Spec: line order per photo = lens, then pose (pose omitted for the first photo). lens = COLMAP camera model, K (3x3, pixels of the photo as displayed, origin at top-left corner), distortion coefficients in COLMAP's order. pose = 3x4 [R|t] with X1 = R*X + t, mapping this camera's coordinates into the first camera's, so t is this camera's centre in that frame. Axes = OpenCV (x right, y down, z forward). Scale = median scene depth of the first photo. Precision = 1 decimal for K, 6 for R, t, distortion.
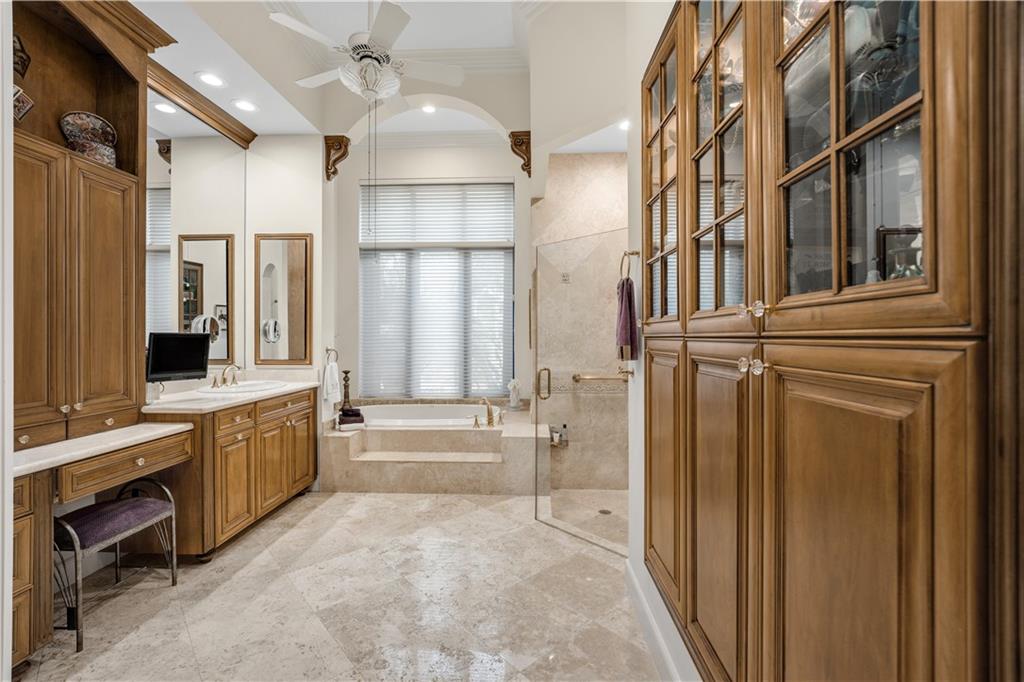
lens RADIAL K [[431.5, 0, 516.0], [0, 431.5, 338.4], [0, 0, 1]] dist [-0.007856, 0.000494]
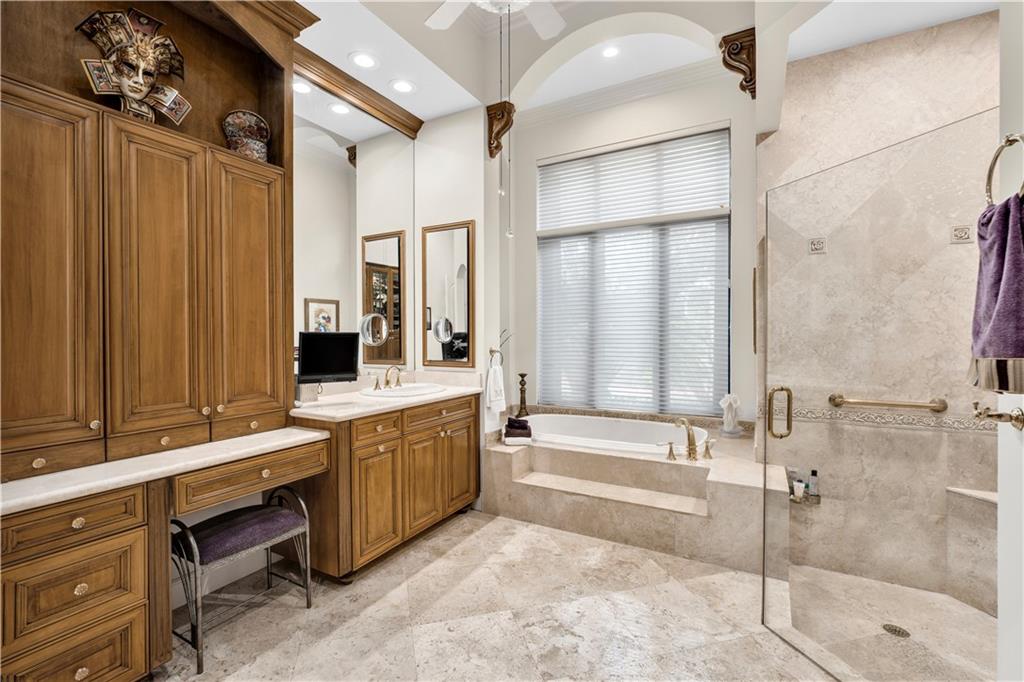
lens RADIAL K [[431.5, 0, 516.0], [0, 431.5, 338.4], [0, 0, 1]] dist [-0.007856, 0.000494]
pose [[0.889168, 0.002260, -0.457575, 0.010220], [-0.001364, 0.999996, 0.002289, -0.001554], [0.457579, -0.001411, 0.889168, 0.256612]]
